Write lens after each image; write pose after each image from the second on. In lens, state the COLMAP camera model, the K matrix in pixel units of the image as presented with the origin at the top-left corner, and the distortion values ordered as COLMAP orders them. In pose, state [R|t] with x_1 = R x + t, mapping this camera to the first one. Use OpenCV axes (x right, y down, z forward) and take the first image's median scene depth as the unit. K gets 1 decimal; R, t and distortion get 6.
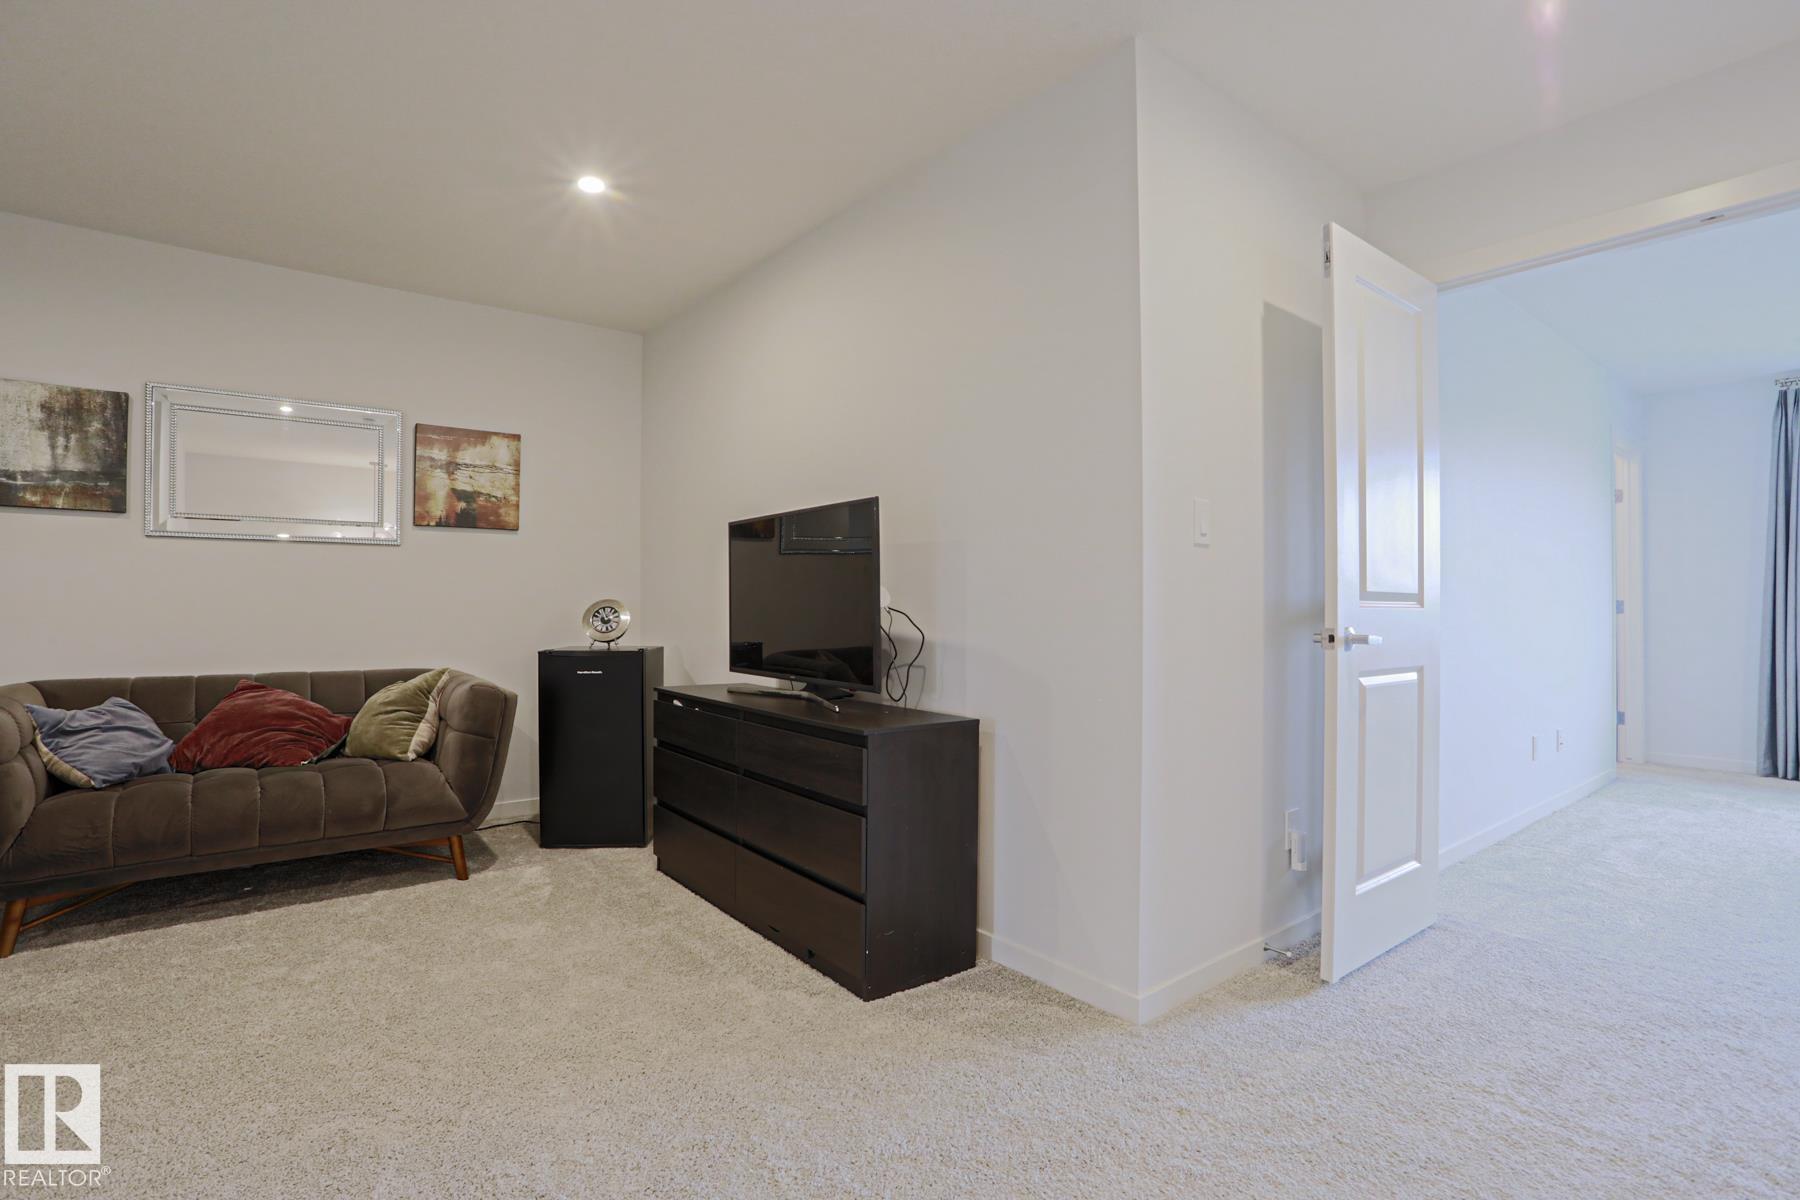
lens RADIAL K [[874.7, 0, 900.0], [0, 874.7, 600.0], [0, 0, 1]] dist [-0.075083, 0.037841]
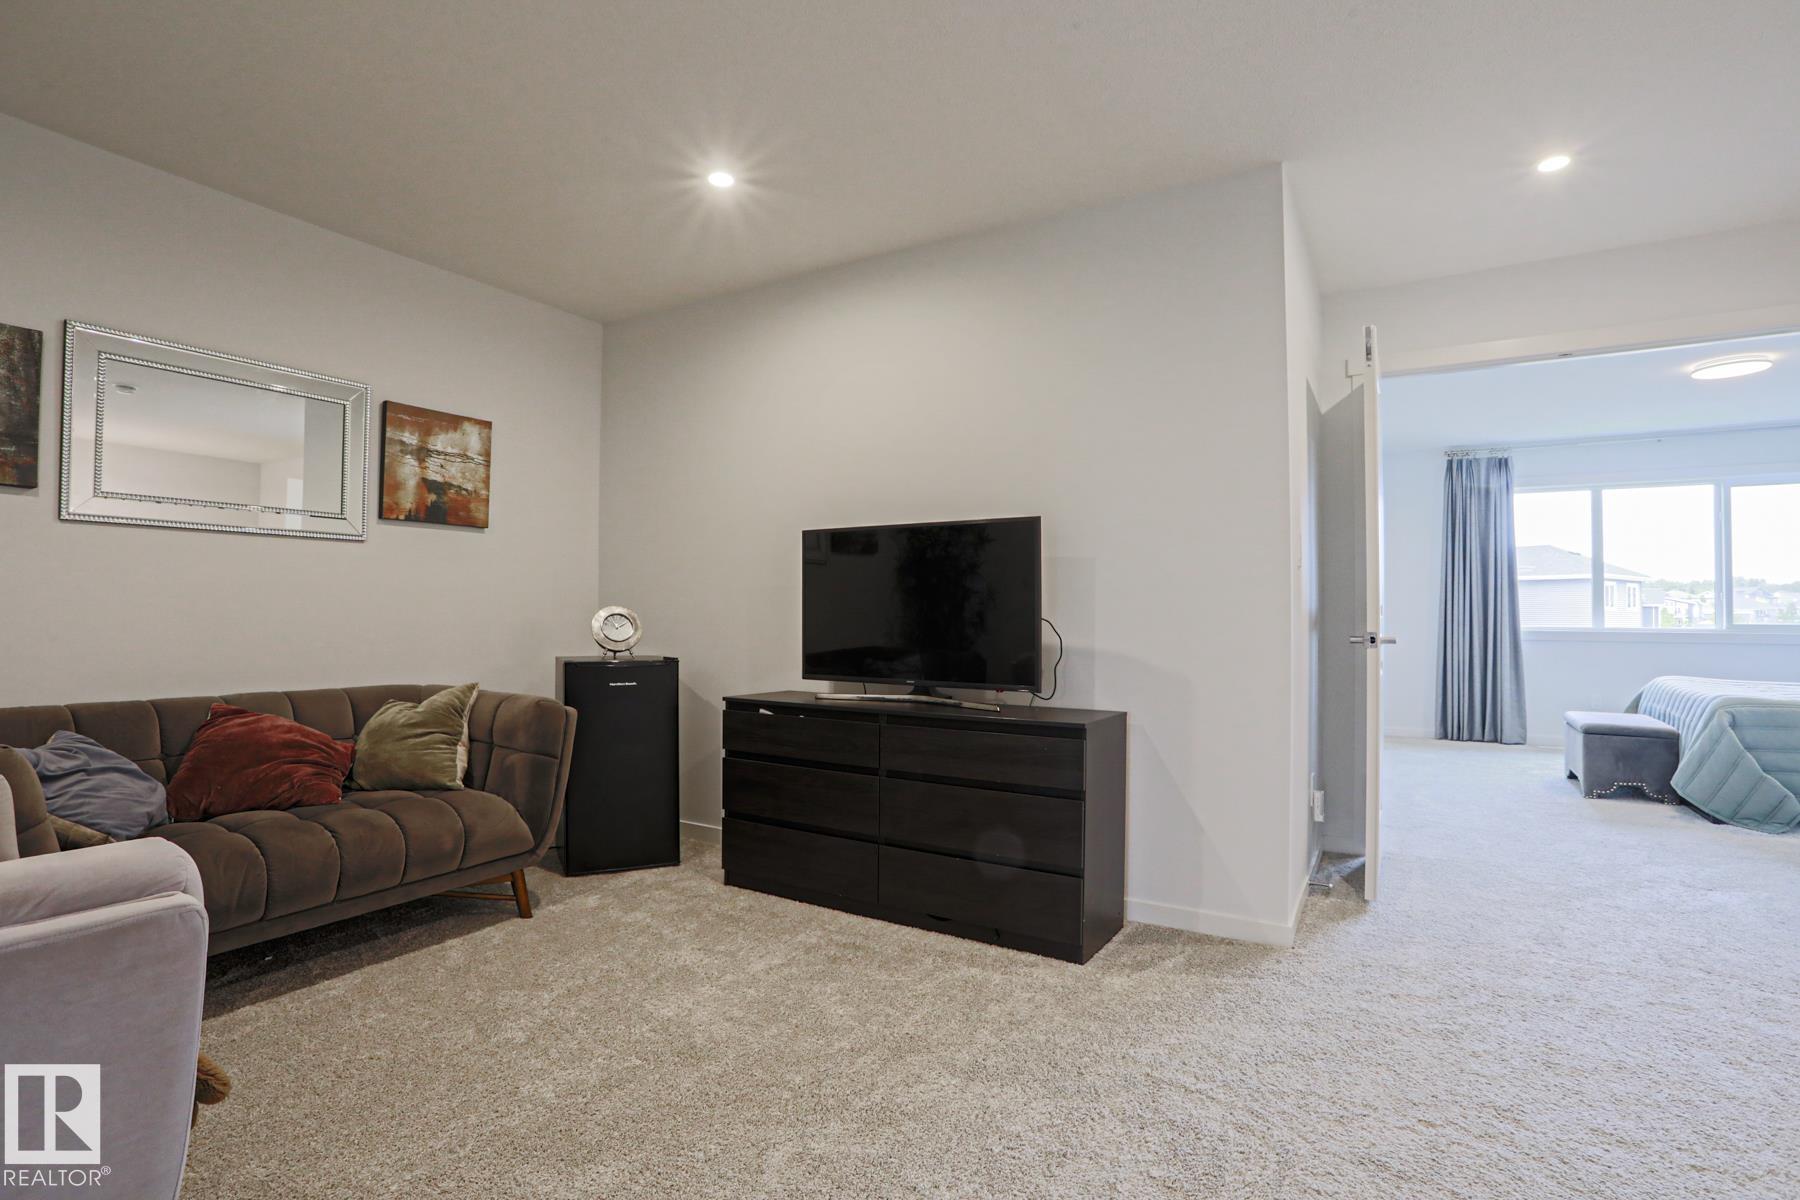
lens RADIAL K [[874.7, 0, 900.0], [0, 874.7, 600.0], [0, 0, 1]] dist [-0.075083, 0.037841]
pose [[0.935409, 0.008114, 0.353475, -0.459558], [-0.005154, 0.999943, -0.009314, -0.000165], [-0.353530, 0.006891, 0.935398, 0.016782]]
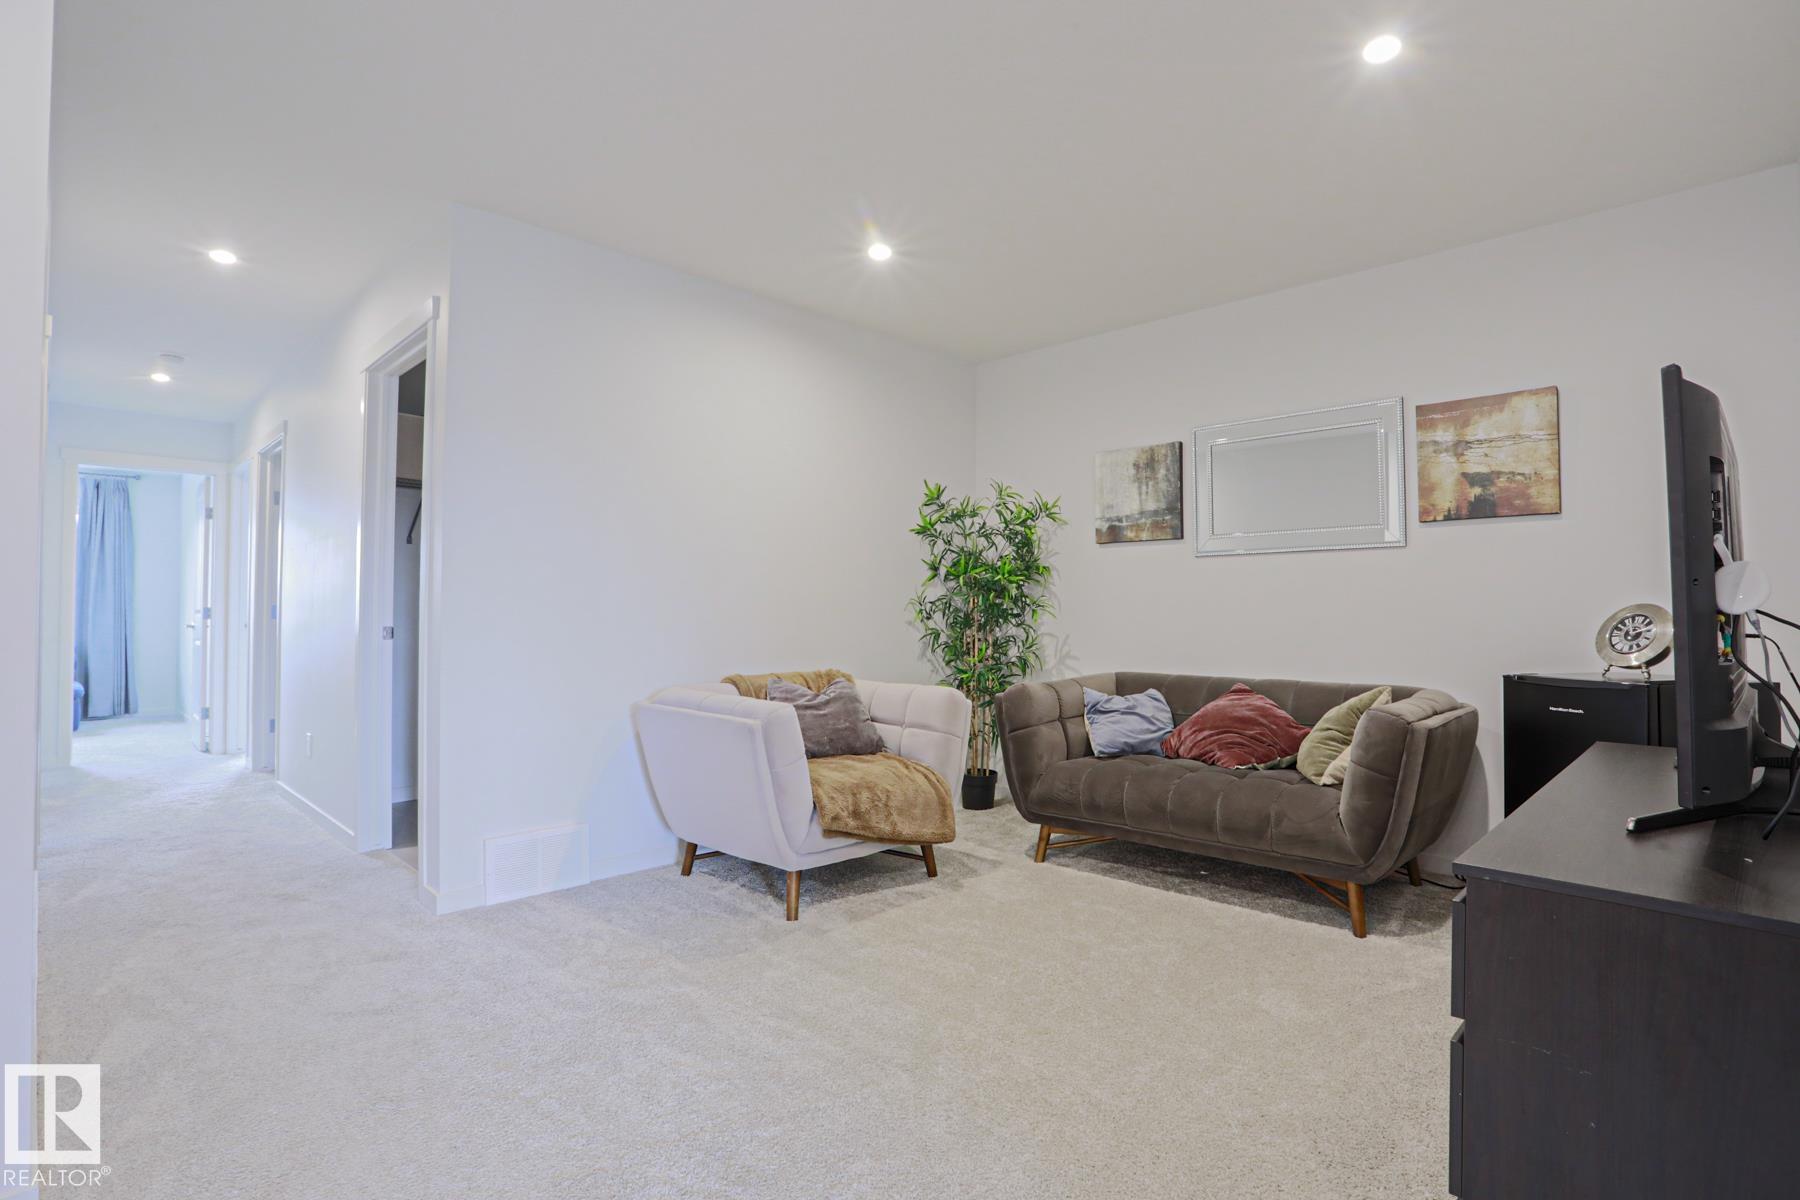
lens RADIAL K [[874.7, 0, 900.0], [0, 874.7, 600.0], [0, 0, 1]] dist [-0.075083, 0.037841]
pose [[0.127929, -0.019685, -0.991588, 0.272687], [0.006078, 0.999800, -0.019064, 0.006362], [0.991765, -0.003588, 0.128023, 0.435977]]
